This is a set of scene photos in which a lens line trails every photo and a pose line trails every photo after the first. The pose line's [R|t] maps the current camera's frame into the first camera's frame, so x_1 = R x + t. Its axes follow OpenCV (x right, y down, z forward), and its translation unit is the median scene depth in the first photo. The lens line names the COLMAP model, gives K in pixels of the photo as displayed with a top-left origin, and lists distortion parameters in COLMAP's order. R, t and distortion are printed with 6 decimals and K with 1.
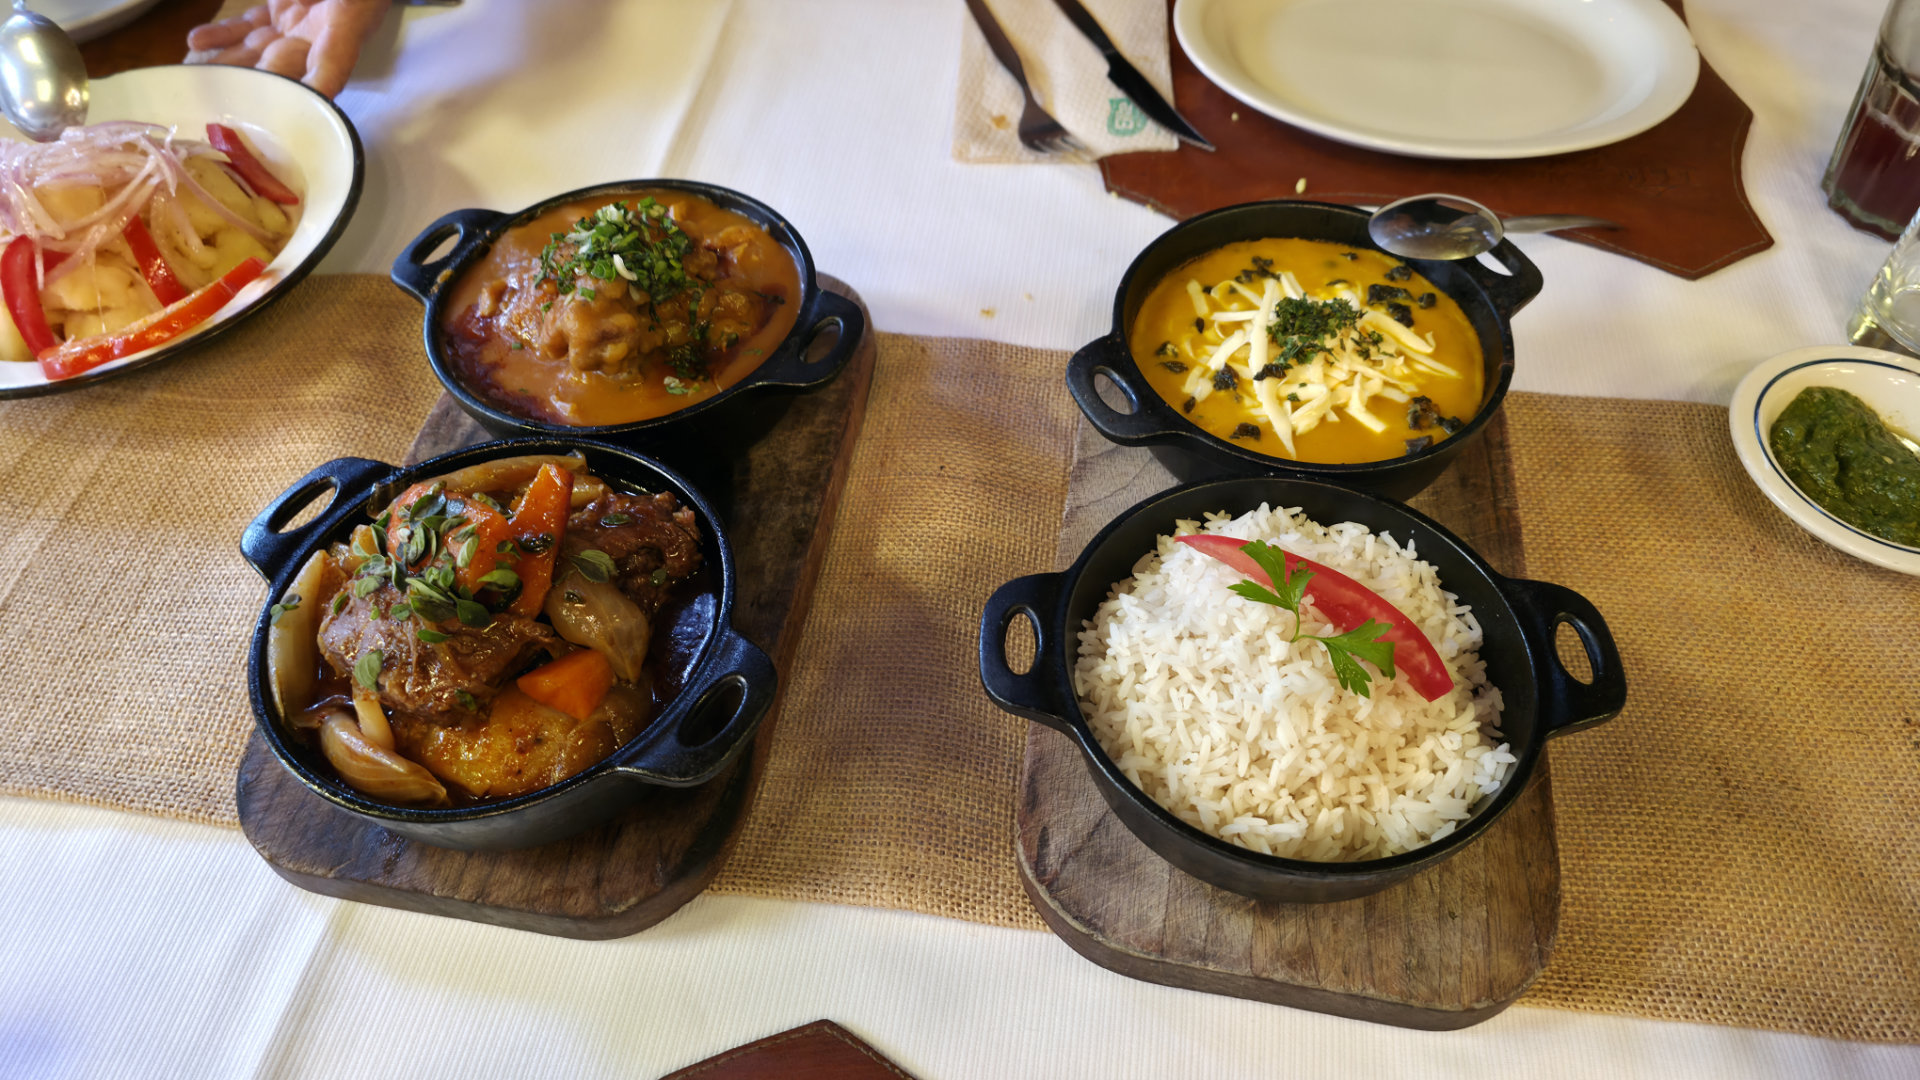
lens RADIAL K [[1225.8, 0, 960.0], [0, 1225.8, 540.0], [0, 0, 1]] dist [0.000888, 0.000402]
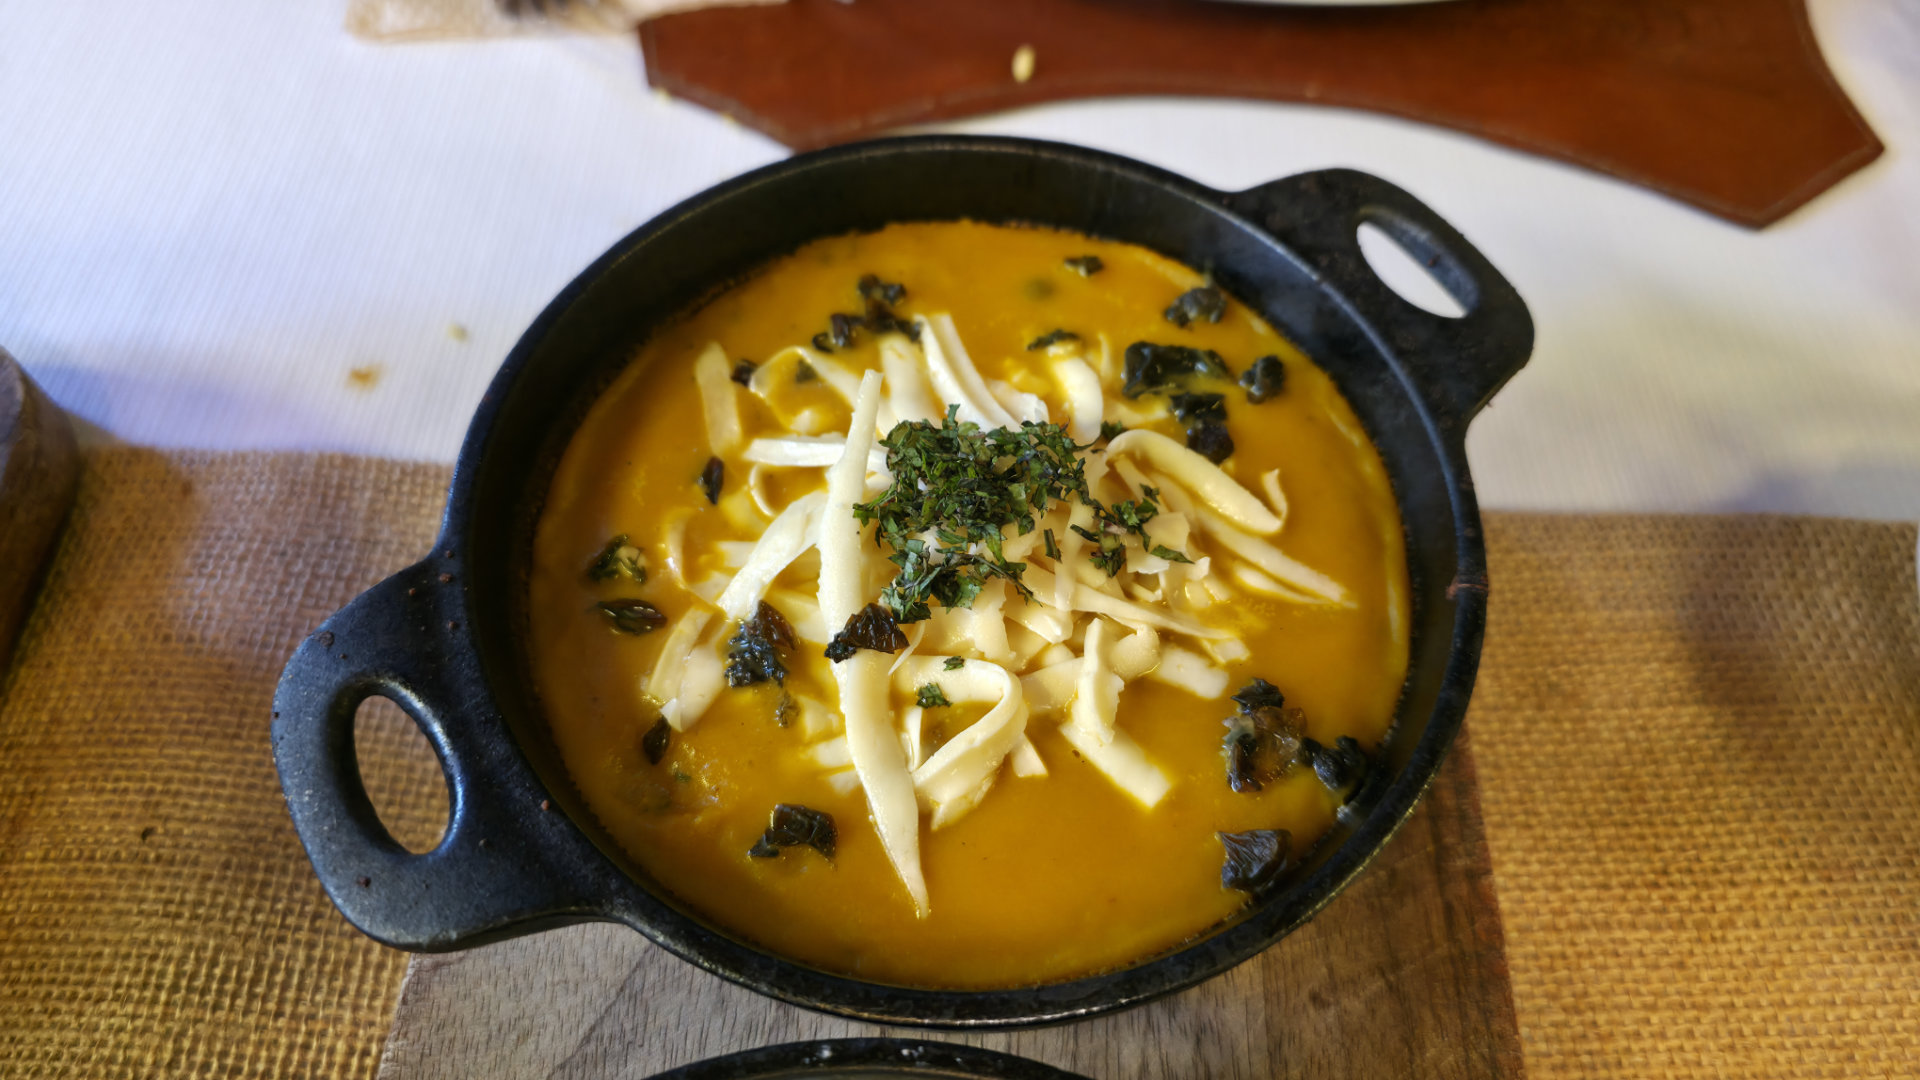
lens RADIAL K [[1300.9, 0, 951.2], [0, 1300.9, 498.5], [0, 0, 1]] dist [-0.004062, -0.003962]
pose [[0.992155, -0.073841, 0.100875, 0.241499], [0.065233, 0.994147, 0.086121, -0.211245], [-0.106644, -0.078865, 0.991165, 0.603913]]
